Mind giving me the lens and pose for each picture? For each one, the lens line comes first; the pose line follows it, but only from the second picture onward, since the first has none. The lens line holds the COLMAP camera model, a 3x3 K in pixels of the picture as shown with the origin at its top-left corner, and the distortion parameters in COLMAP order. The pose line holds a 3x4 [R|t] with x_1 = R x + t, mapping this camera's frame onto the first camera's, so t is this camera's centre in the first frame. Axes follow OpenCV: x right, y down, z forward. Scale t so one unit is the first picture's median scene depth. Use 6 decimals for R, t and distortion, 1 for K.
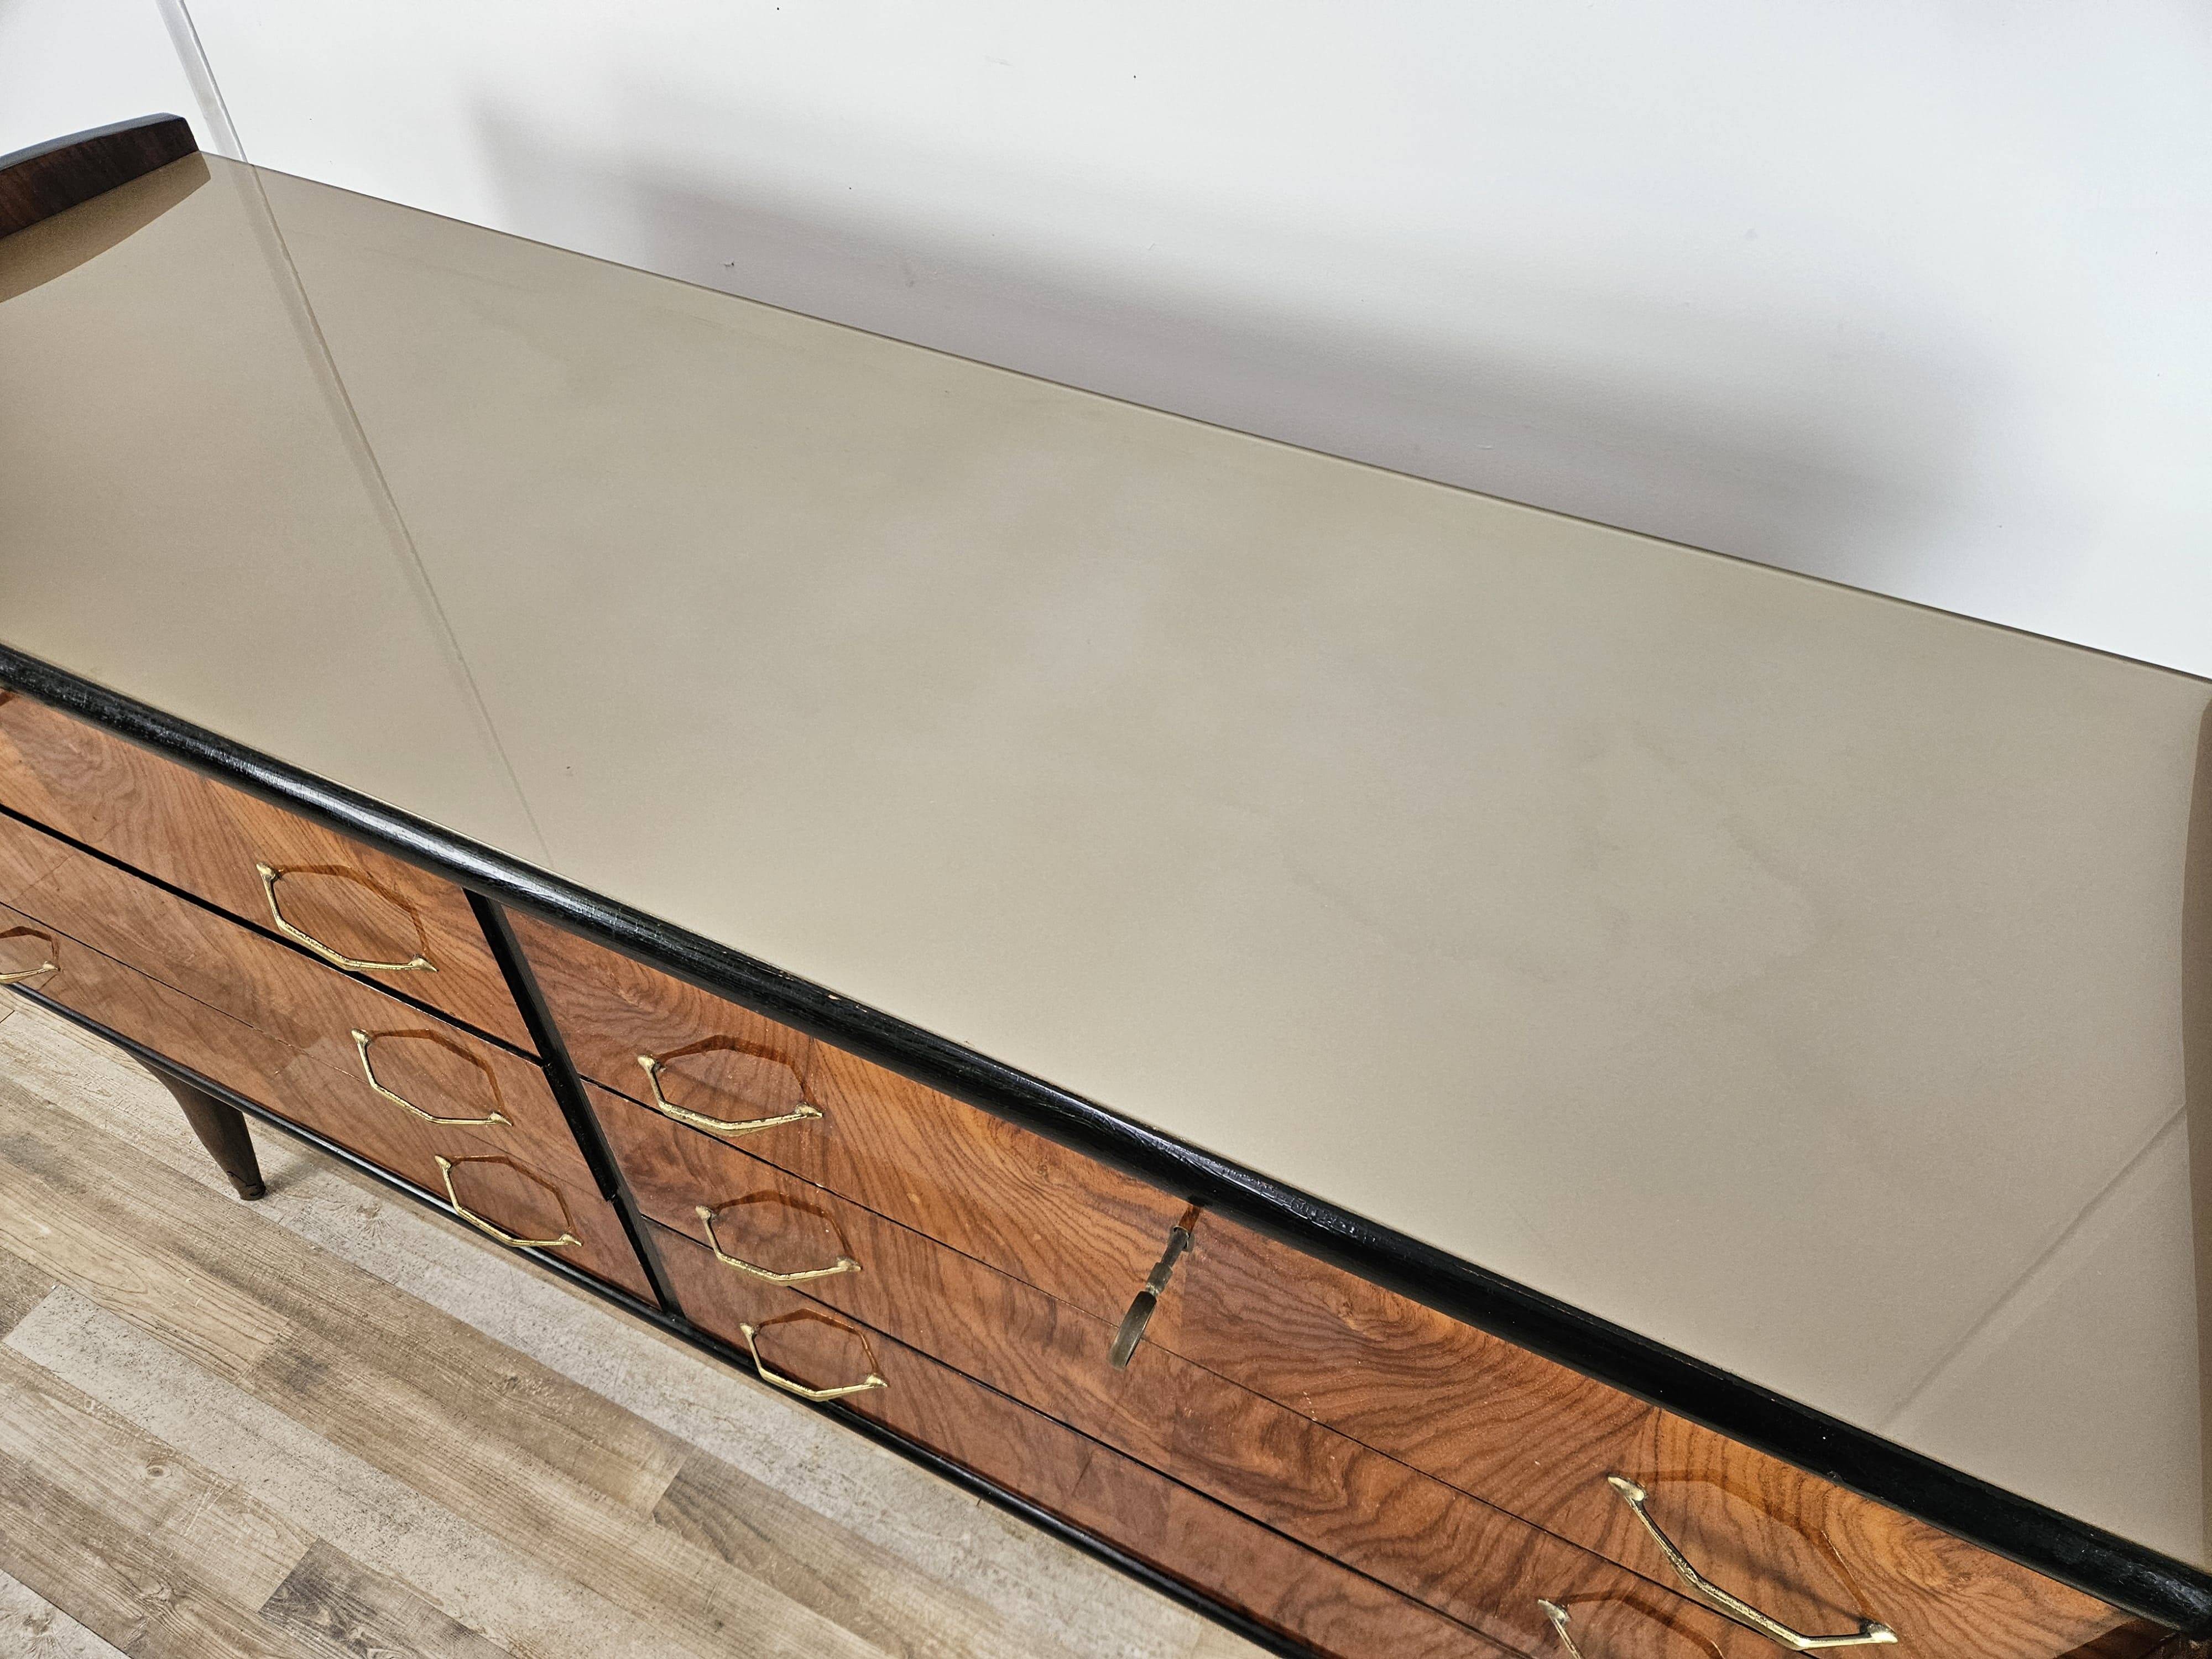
lens RADIAL K [[1491.6, 0, 1125.5], [0, 1491.6, 822.7], [0, 0, 1]] dist [0.049957, -0.052685]
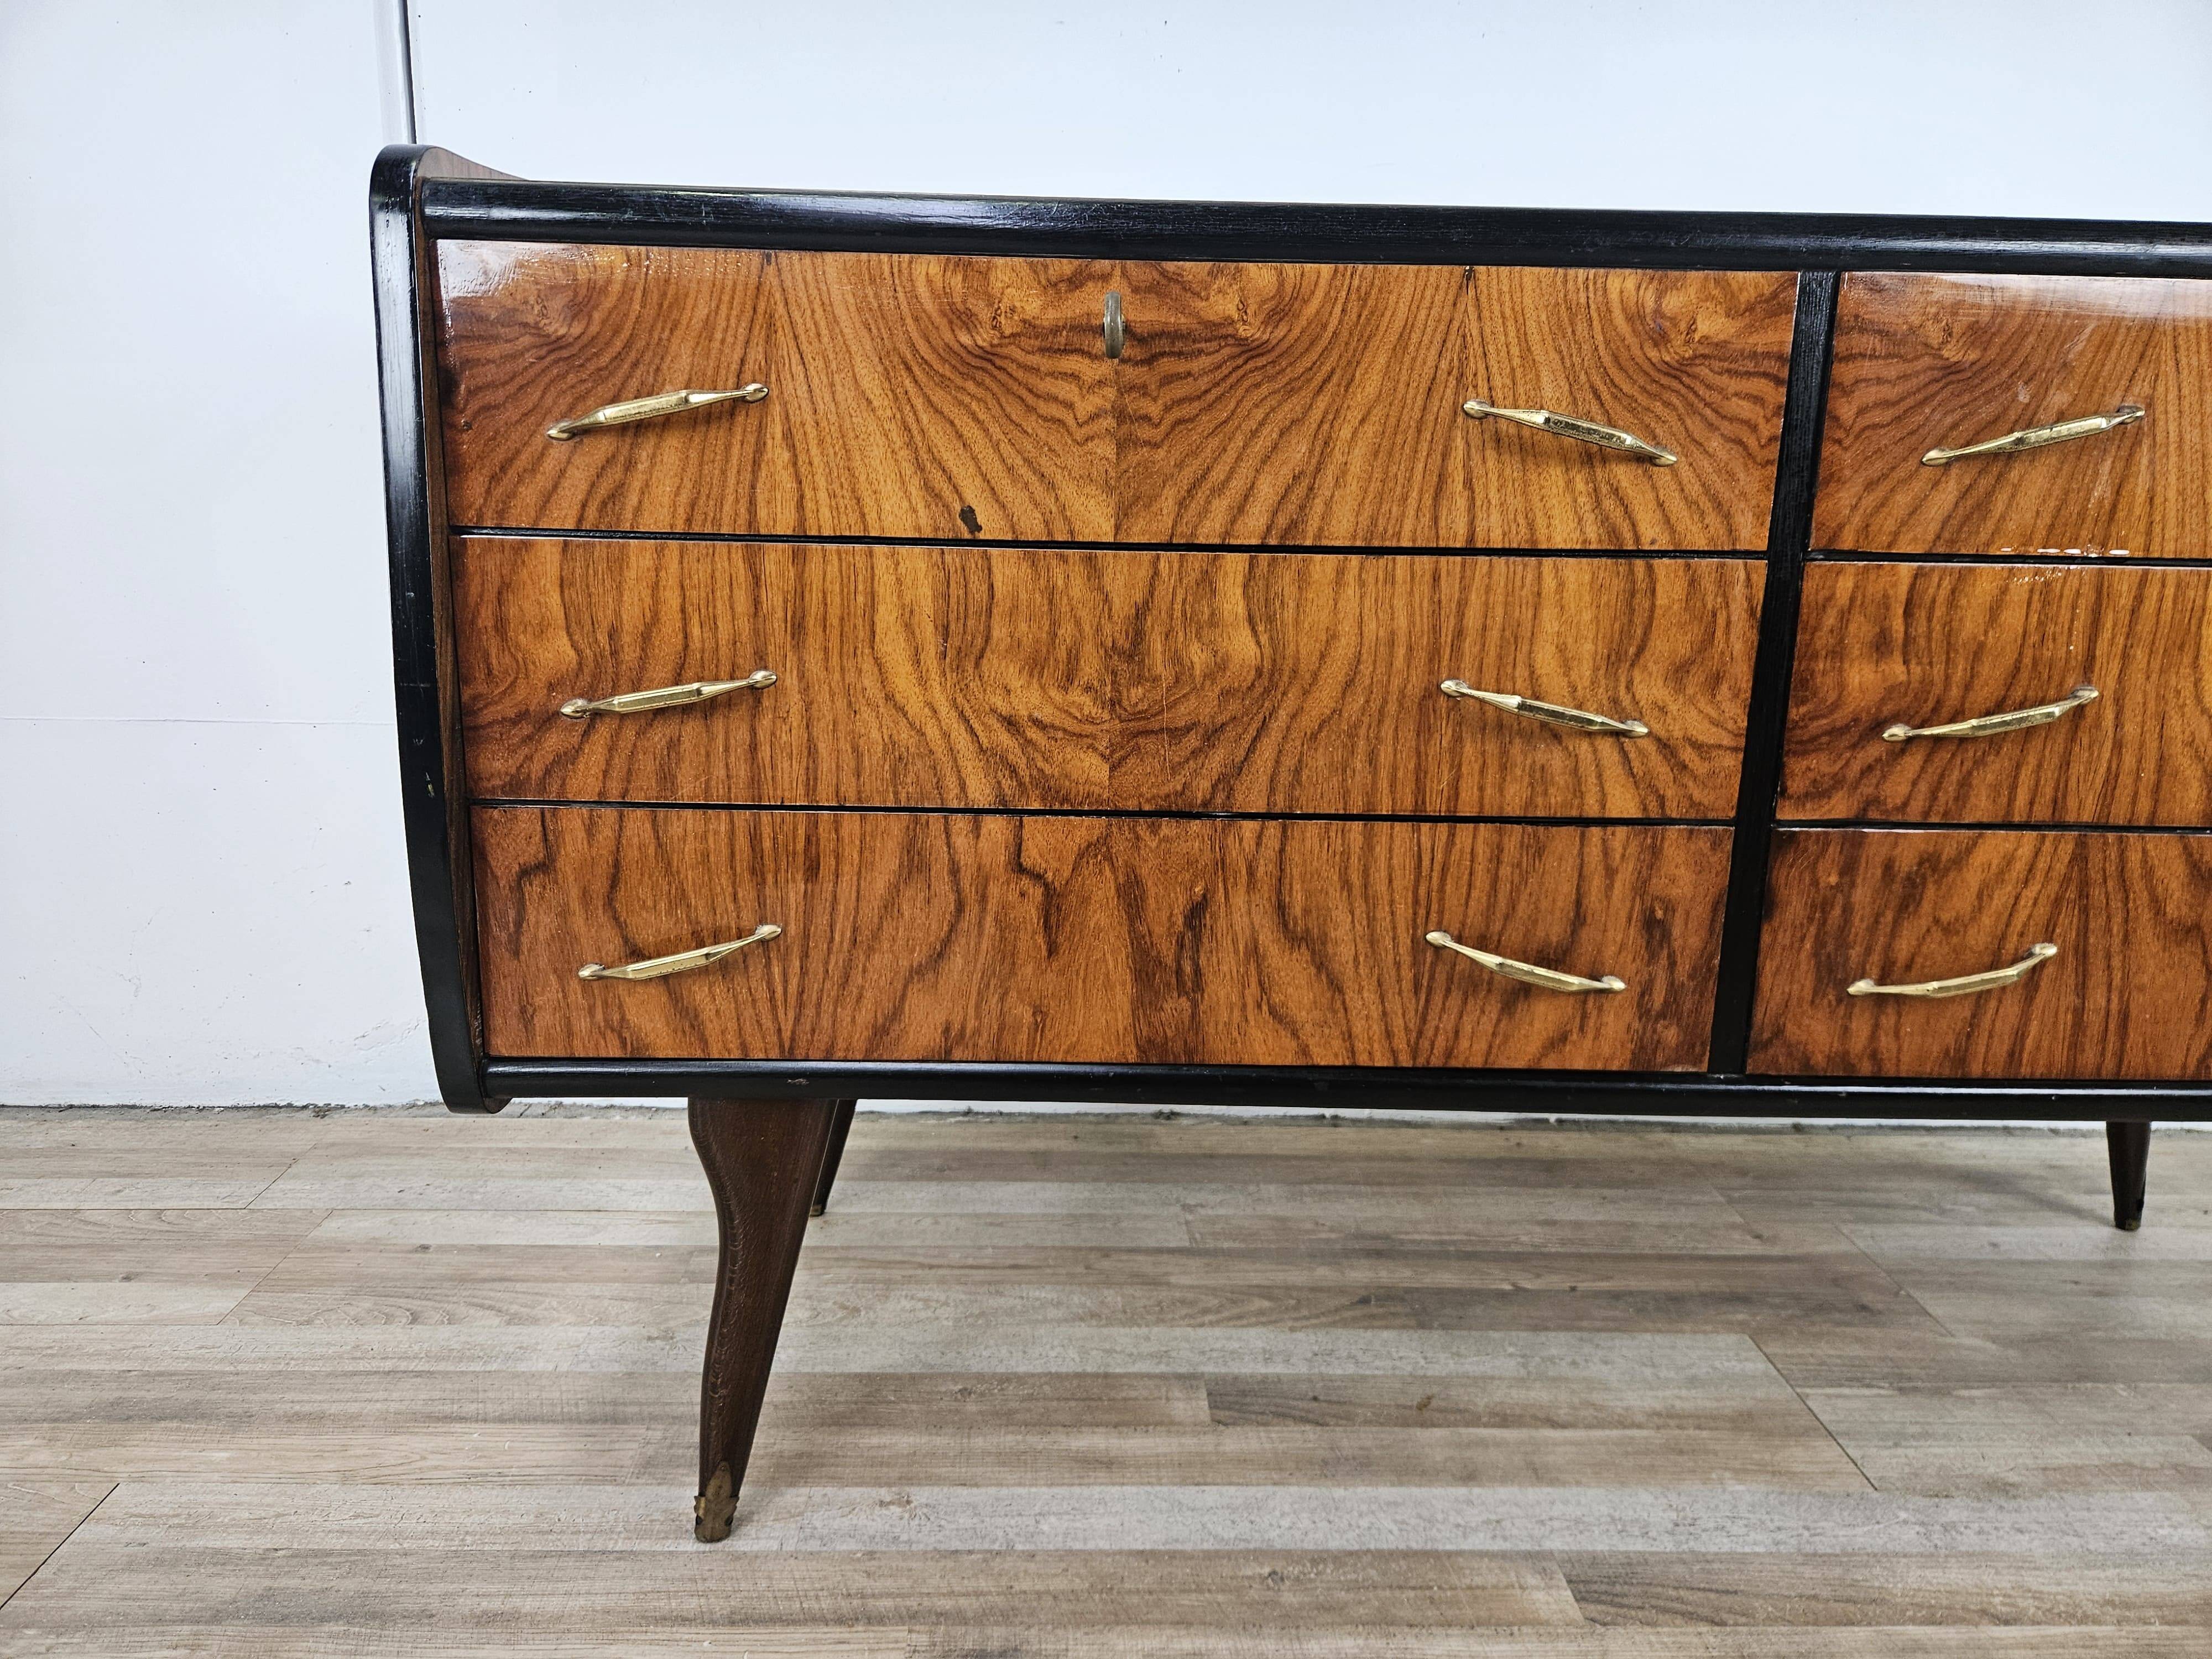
lens RADIAL K [[1491.6, 0, 1077.1], [0, 1491.6, 811.6], [0, 0, 1]] dist [0.049957, -0.052685]
pose [[0.893197, -0.084858, 0.441586, -0.797428], [0.316187, 0.816778, -0.482596, 0.405420], [-0.319726, 0.570677, 0.756375, 0.311323]]
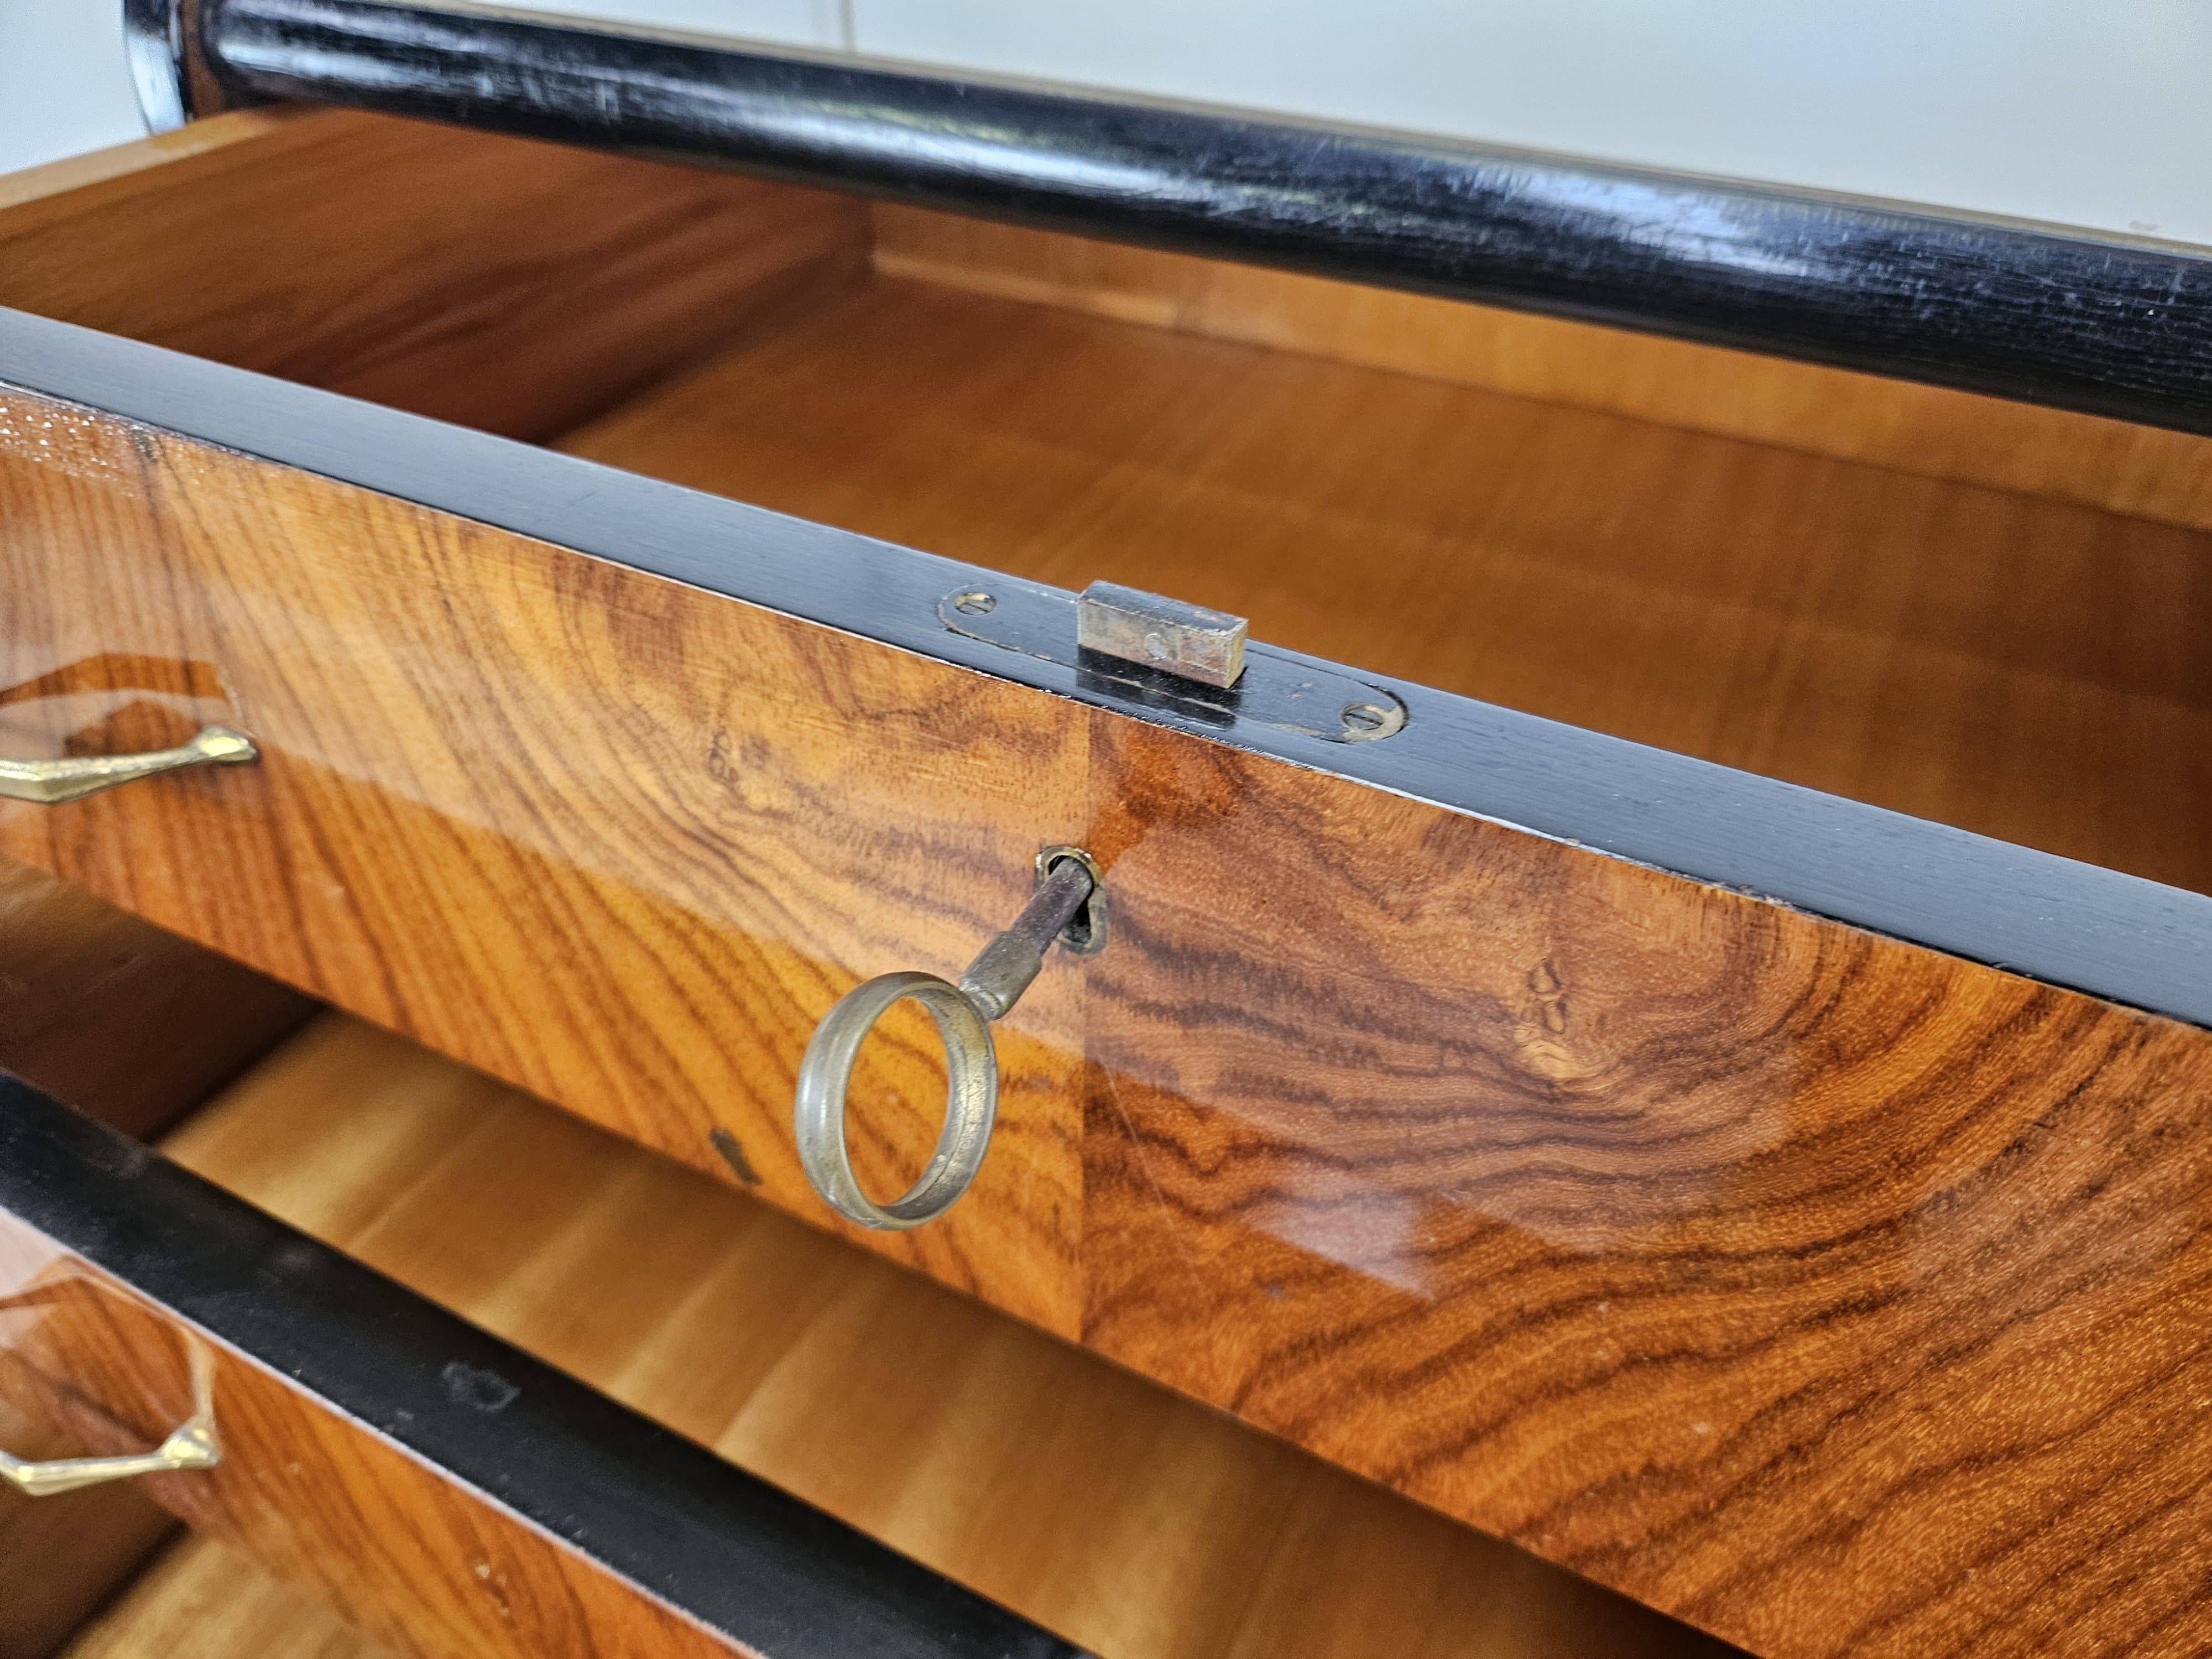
lens RADIAL K [[1491.6, 0, 1108.4], [0, 1491.6, 816.7], [0, 0, 1]] dist [0.049957, -0.052685]
pose [[0.999891, 0.014403, 0.003318, -0.491312], [-0.013736, 0.988416, -0.151147, -0.032589], [-0.005457, 0.151085, 0.988506, 0.491311]]
